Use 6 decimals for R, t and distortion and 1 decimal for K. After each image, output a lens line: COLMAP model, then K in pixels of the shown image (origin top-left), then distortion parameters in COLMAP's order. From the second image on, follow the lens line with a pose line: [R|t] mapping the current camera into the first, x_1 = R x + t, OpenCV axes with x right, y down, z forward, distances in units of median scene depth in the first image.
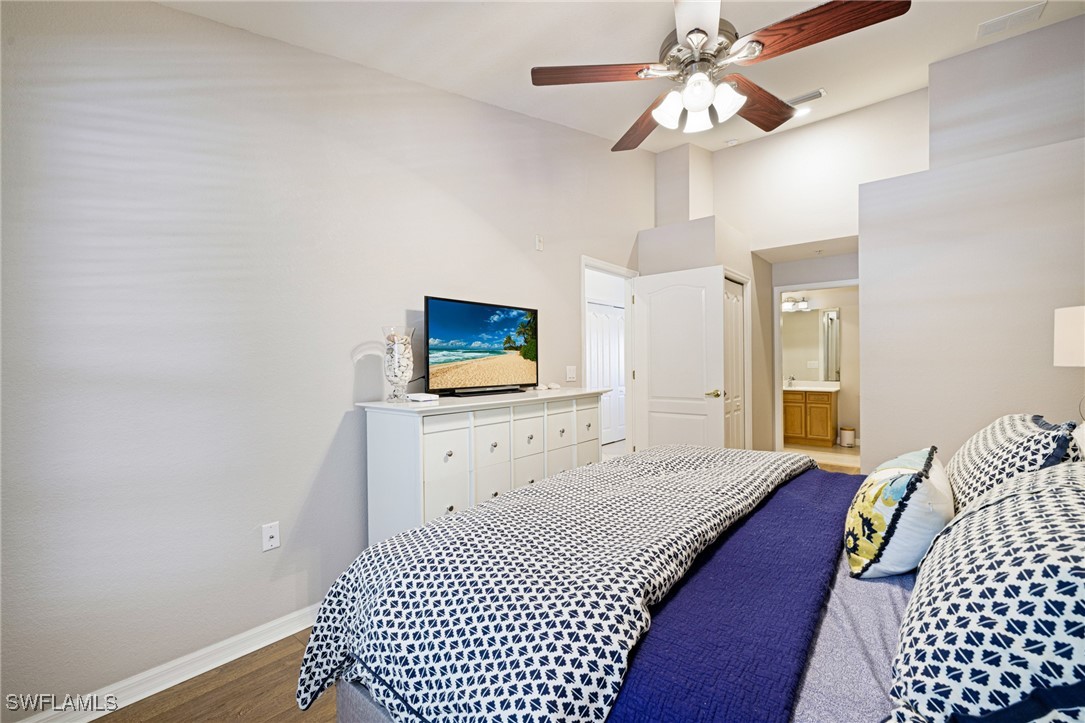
lens RADIAL K [[456.8, 0, 548.4], [0, 456.8, 363.6], [0, 0, 1]] dist [-0.003188, 0.000924]
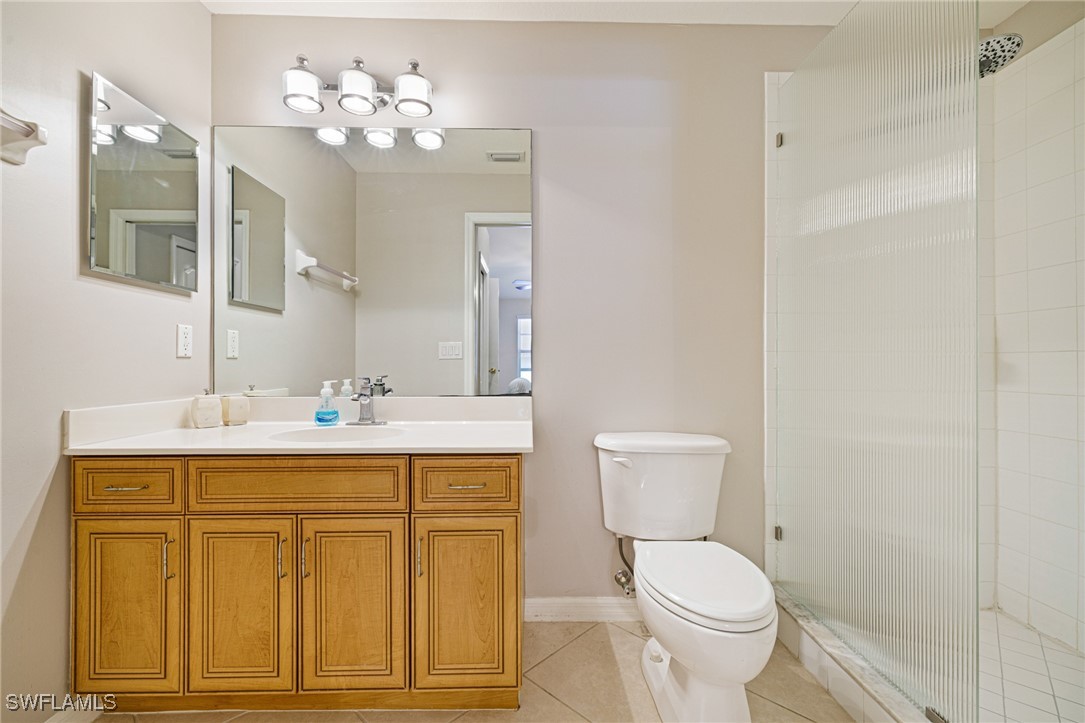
lens RADIAL K [[456.8, 0, 543.7], [0, 456.8, 368.5], [0, 0, 1]] dist [-0.003188, 0.000924]
pose [[0.754313, 0.008663, 0.656458, 0.476062], [-0.005654, 0.999962, -0.006699, 0.023948], [-0.656491, 0.001342, 0.754333, 0.810803]]
